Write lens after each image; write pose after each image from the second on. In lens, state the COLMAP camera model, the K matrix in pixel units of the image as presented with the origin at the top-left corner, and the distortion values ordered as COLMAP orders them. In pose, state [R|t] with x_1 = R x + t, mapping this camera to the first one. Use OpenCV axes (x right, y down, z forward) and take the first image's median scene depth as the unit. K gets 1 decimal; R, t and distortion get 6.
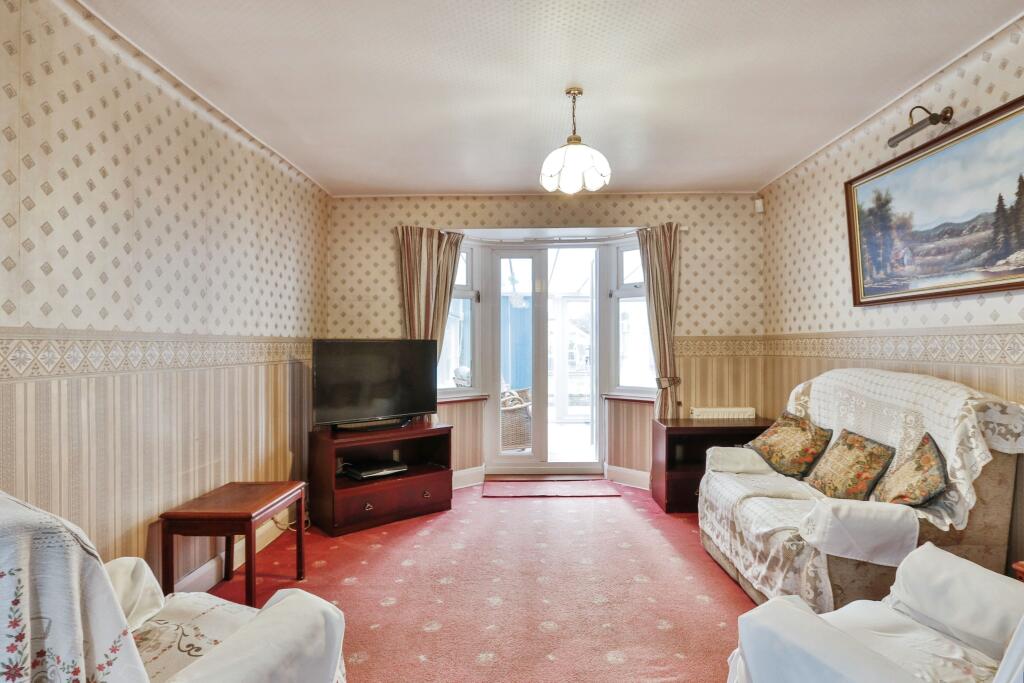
lens RADIAL K [[545.9, 0, 518.6], [0, 545.9, 346.5], [0, 0, 1]] dist [-0.015389, 0.002776]
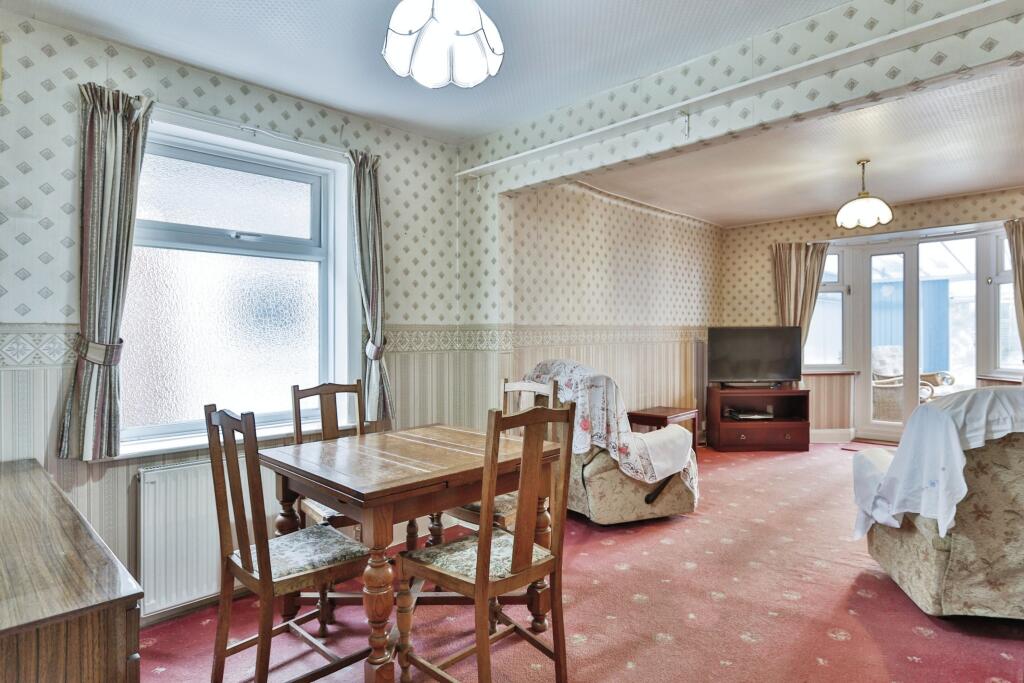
lens RADIAL K [[545.9, 0, 515.2], [0, 545.9, 336.2], [0, 0, 1]] dist [-0.015389, 0.002776]
pose [[0.719670, 0.001170, -0.694315, 0.260762], [0.004539, 0.999969, 0.006390, -0.000031], [0.694301, -0.007750, 0.719643, -0.433979]]
